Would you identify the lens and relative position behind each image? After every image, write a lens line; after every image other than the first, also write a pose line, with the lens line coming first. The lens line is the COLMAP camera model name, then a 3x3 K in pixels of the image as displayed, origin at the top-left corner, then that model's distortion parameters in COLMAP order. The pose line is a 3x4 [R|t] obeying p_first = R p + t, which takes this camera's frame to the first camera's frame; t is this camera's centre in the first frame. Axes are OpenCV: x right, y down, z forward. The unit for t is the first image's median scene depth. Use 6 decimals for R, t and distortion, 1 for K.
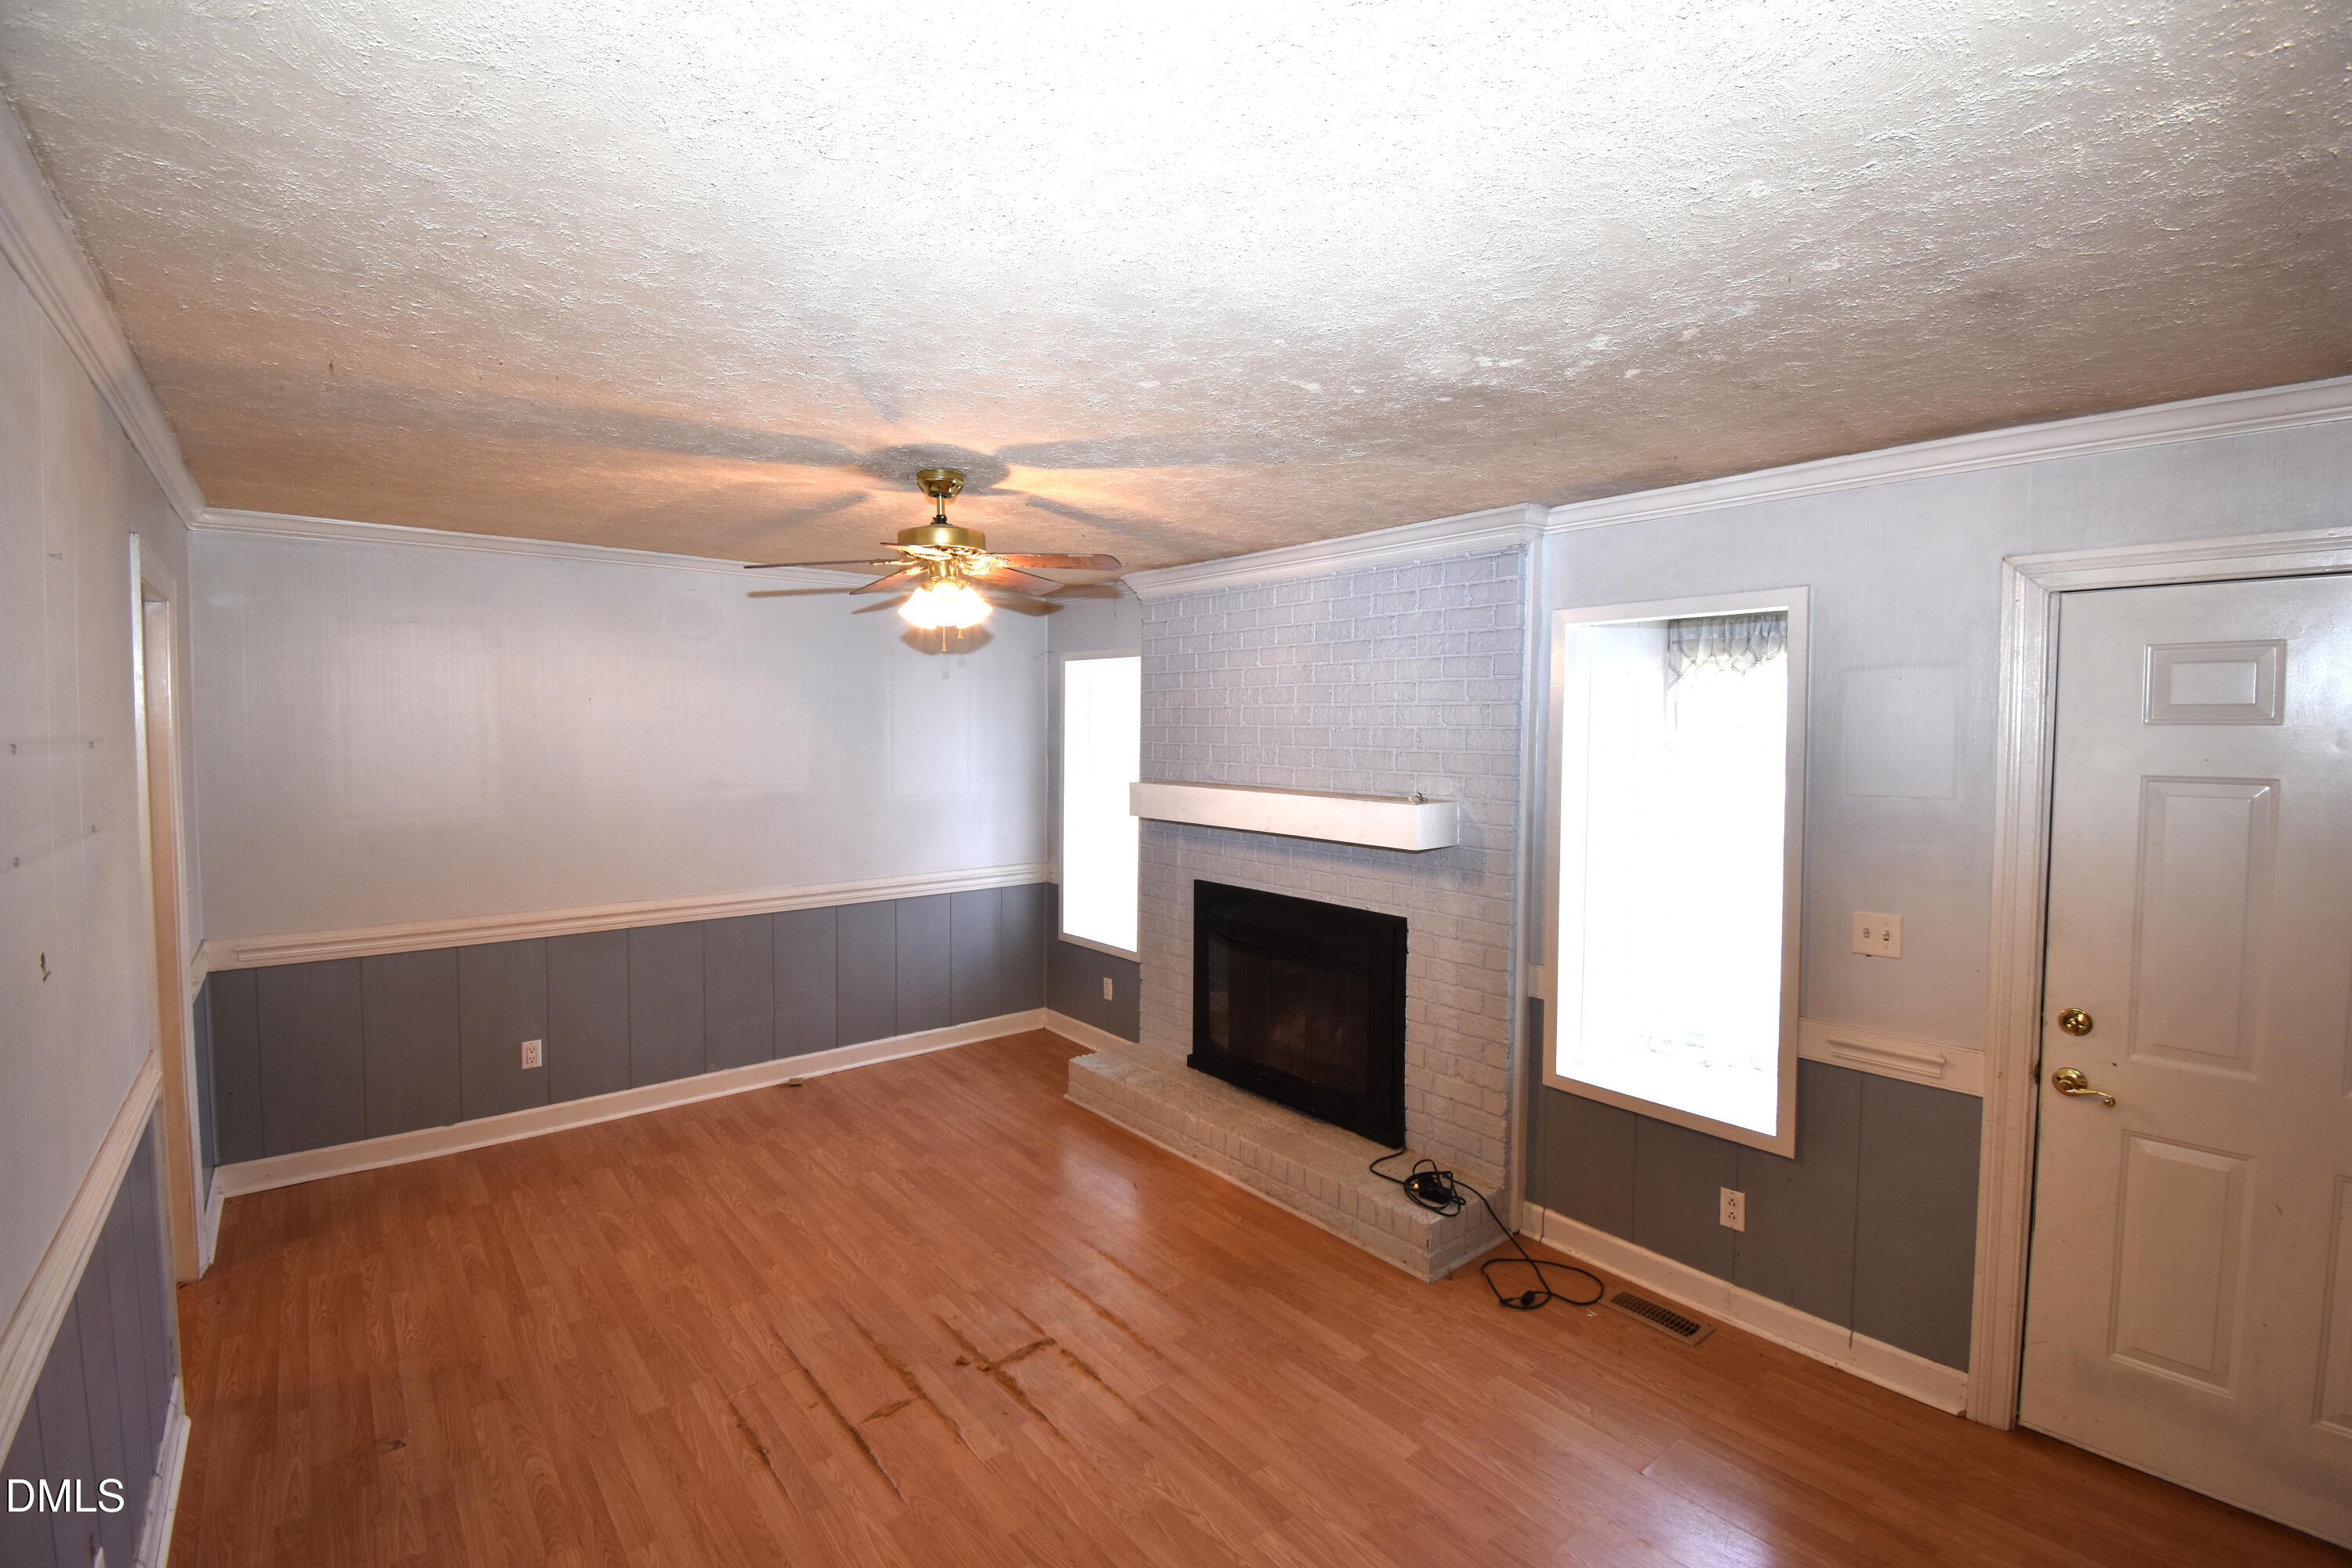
lens RADIAL K [[1061.6, 0, 1186.1], [0, 1061.6, 782.7], [0, 0, 1]] dist [0.002602, -0.001652]
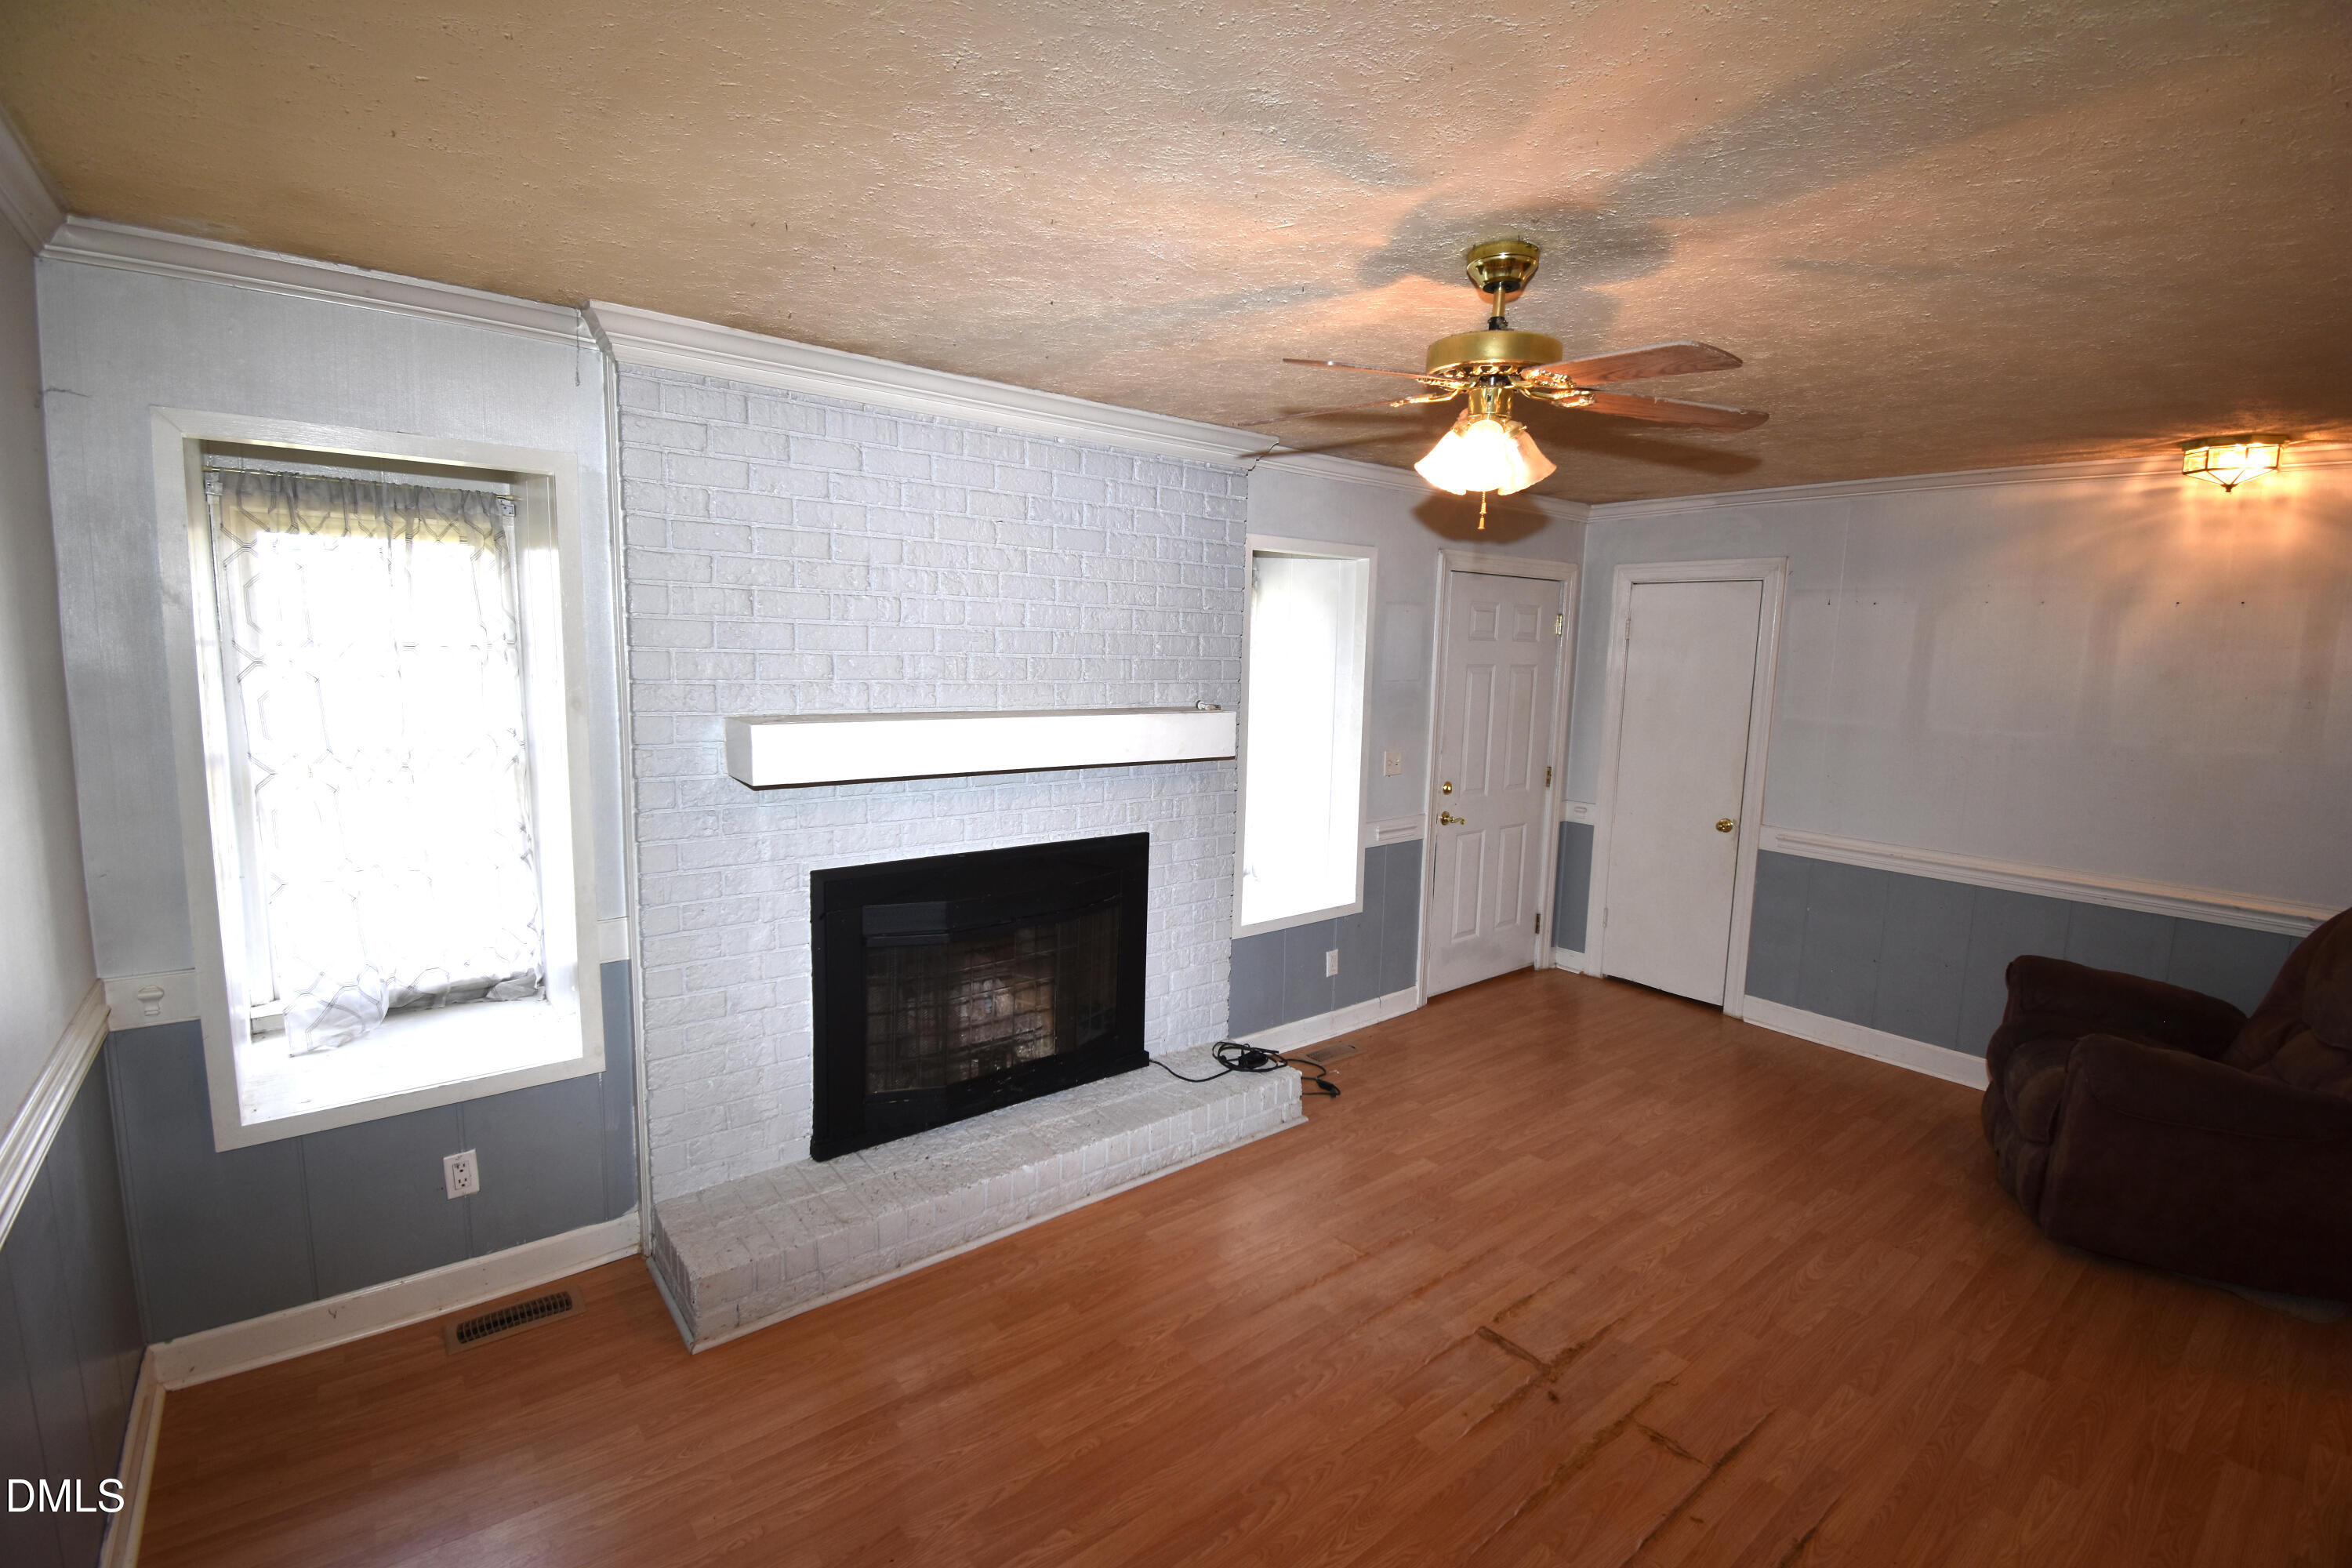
lens RADIAL K [[1061.6, 0, 1186.4], [0, 1061.6, 781.6], [0, 0, 1]] dist [0.002602, -0.001652]
pose [[-0.005419, -0.136336, 0.990648, -0.944292], [0.029453, 0.990211, 0.136437, -0.061745], [-0.999551, 0.029917, -0.001350, 1.227523]]
